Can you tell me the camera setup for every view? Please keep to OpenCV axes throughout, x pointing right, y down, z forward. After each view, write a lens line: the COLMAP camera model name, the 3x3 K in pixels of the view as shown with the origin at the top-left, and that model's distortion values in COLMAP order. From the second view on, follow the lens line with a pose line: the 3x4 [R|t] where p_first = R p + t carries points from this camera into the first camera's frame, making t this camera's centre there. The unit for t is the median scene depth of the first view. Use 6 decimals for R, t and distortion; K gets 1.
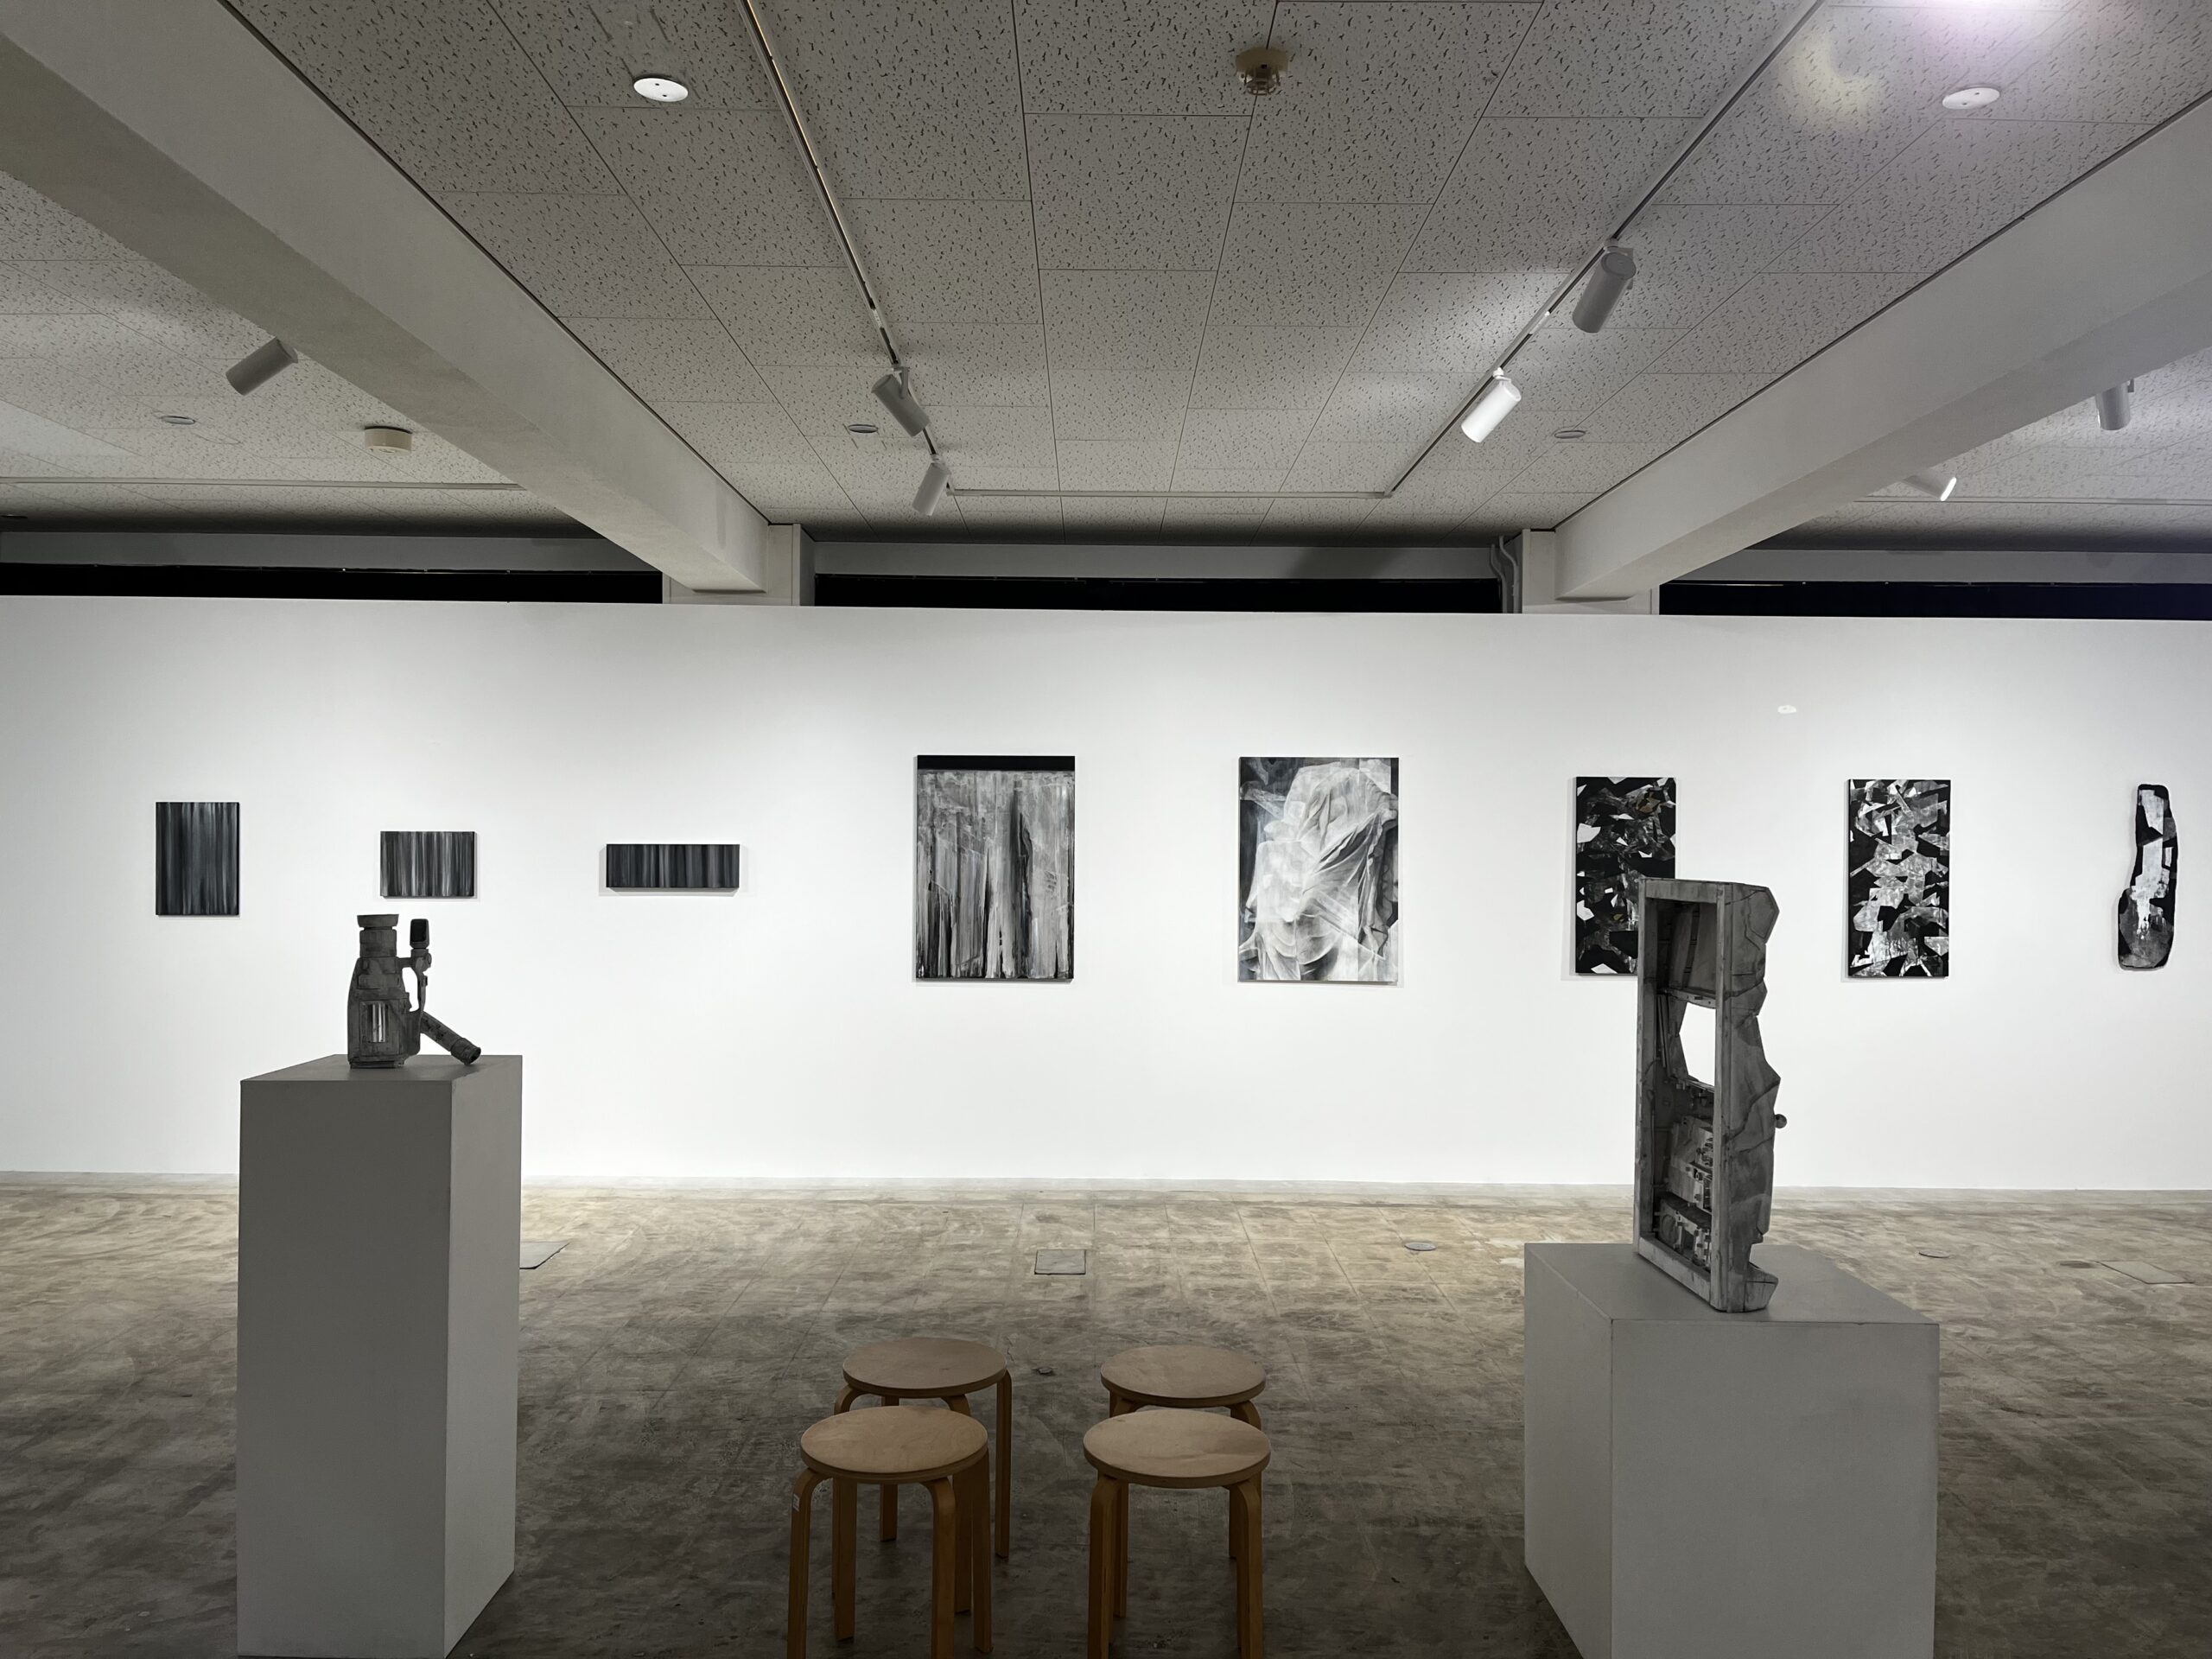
lens RADIAL K [[1668.9, 0, 1094.8], [0, 1668.9, 837.3], [0, 0, 1]] dist [0.036397, -0.038692]
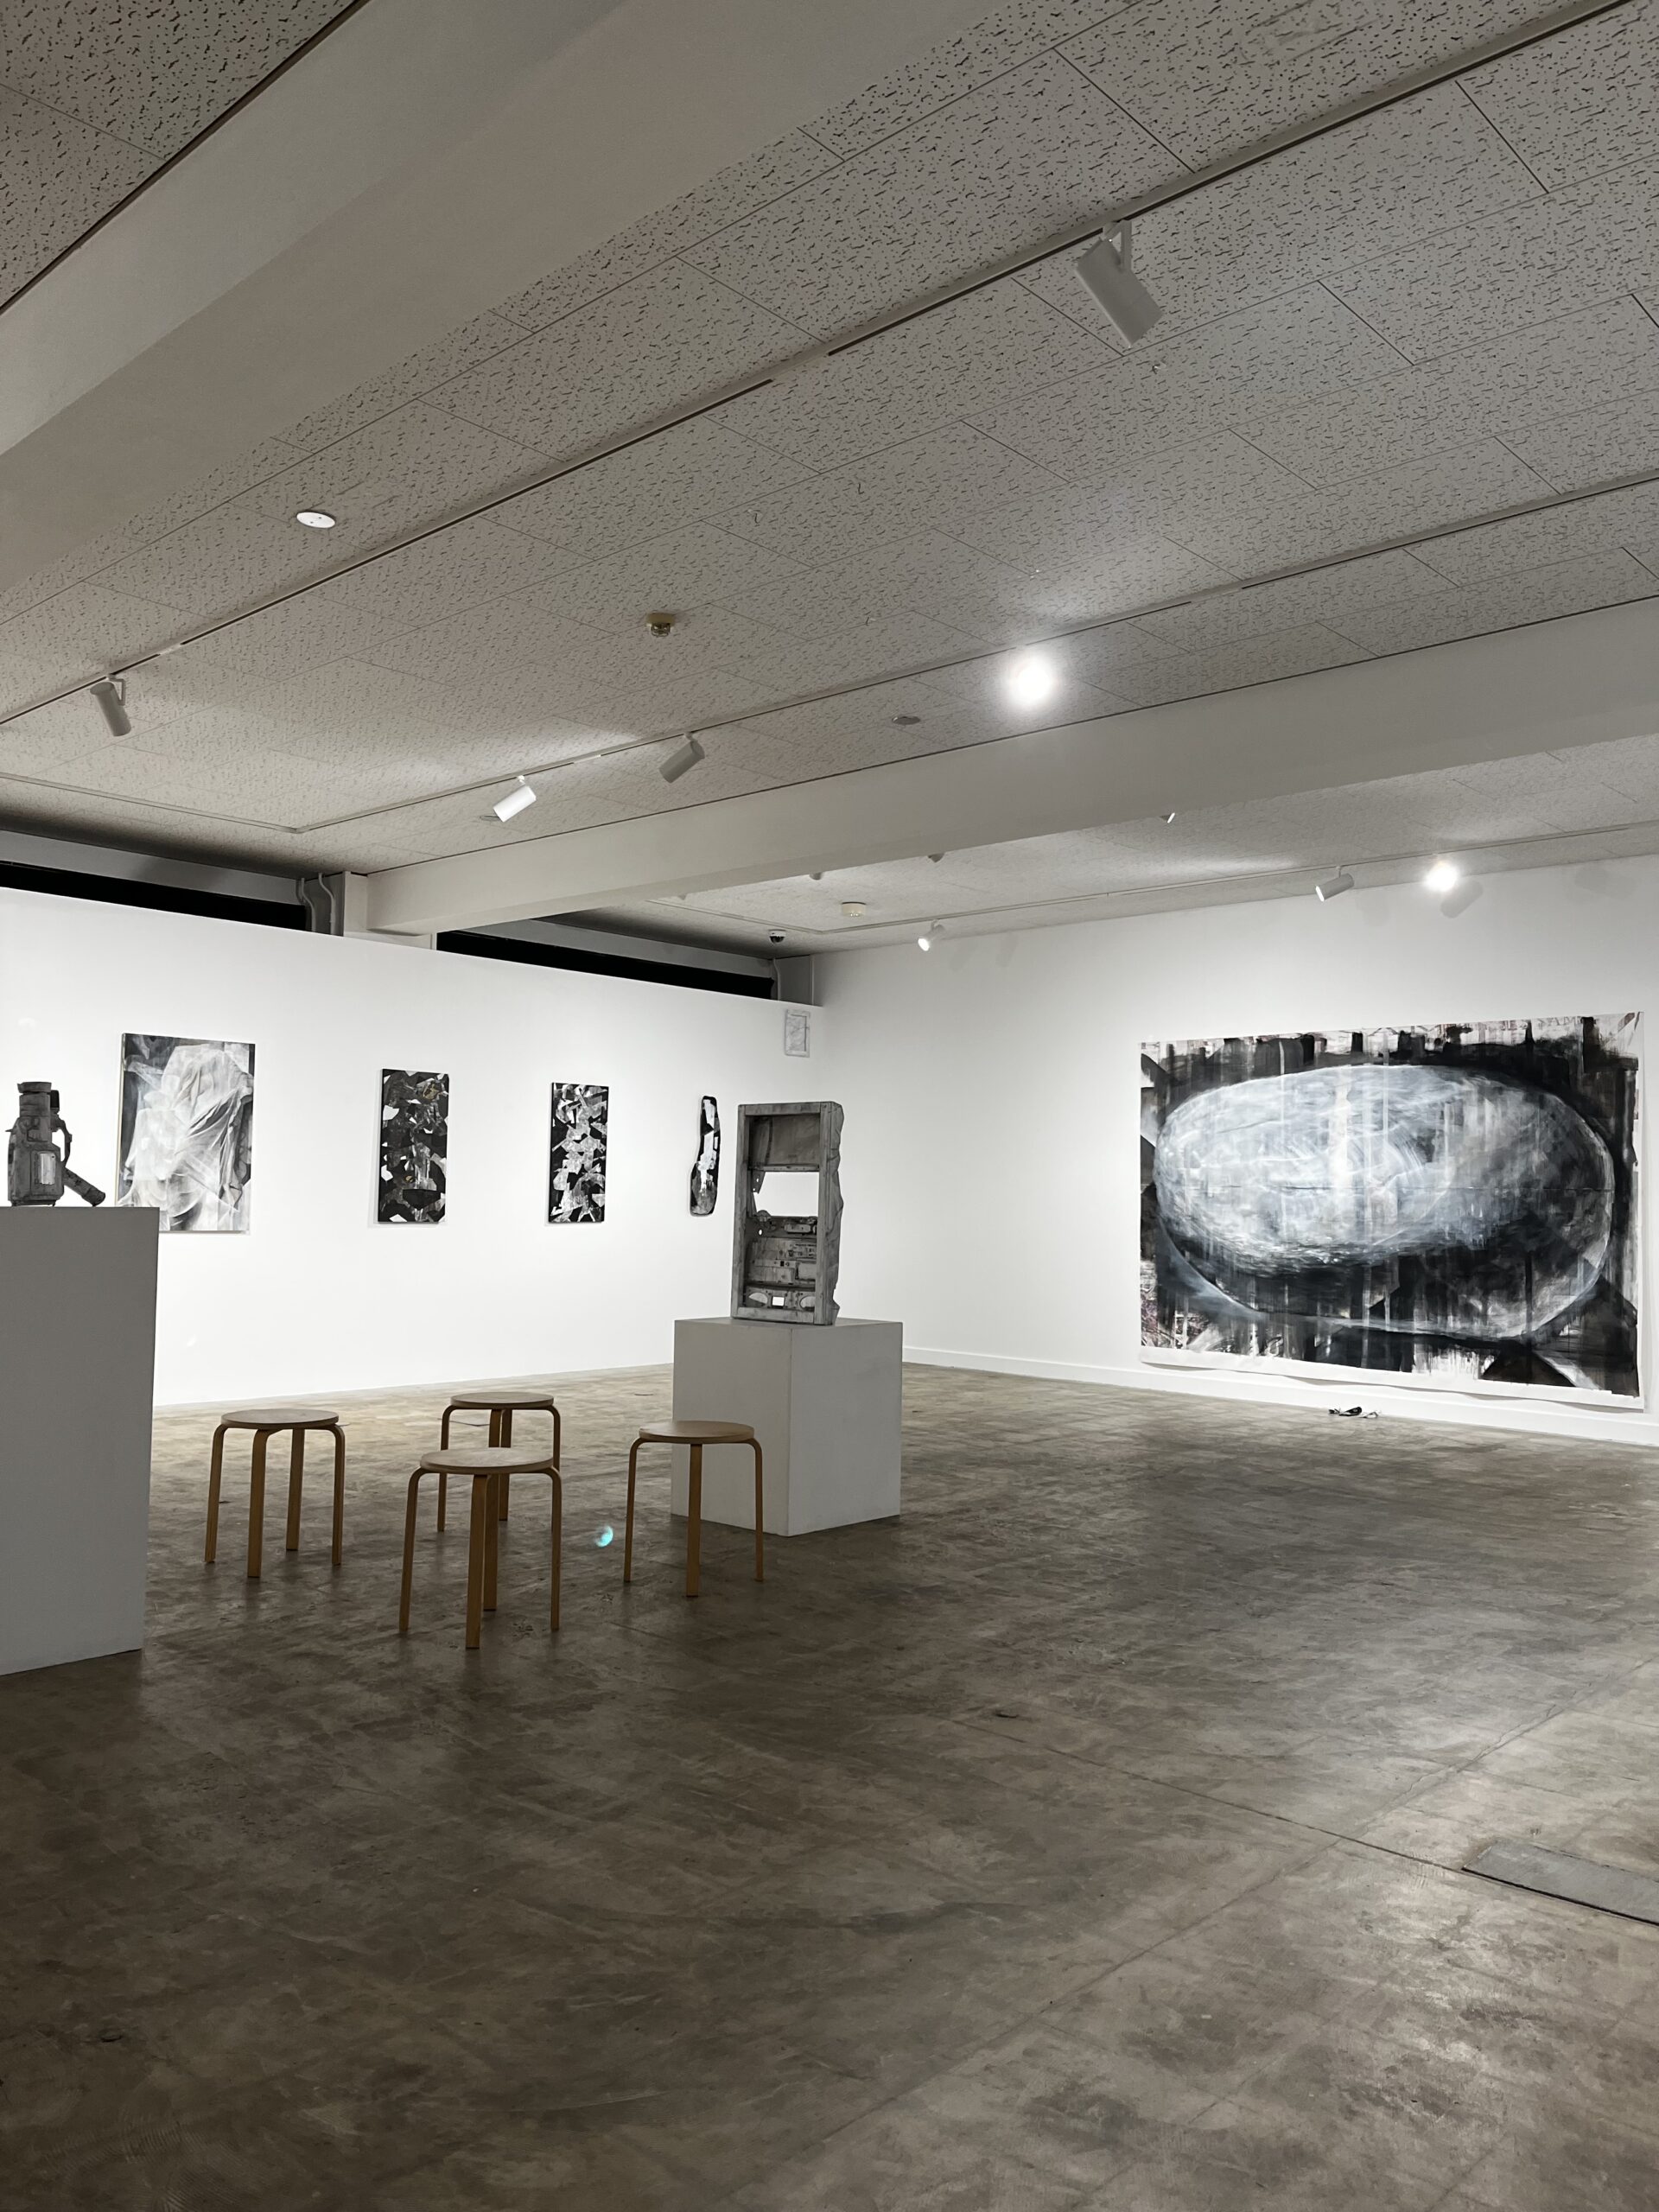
lens RADIAL K [[1668.9, 0, 832.0], [0, 1668.9, 1110.3], [0, 0, 1]] dist [0.036397, -0.038692]
pose [[0.670697, 0.042449, 0.740516, -0.431558], [-0.012018, 0.998852, -0.046373, 0.051129], [-0.741634, 0.022203, 0.670437, -0.116425]]
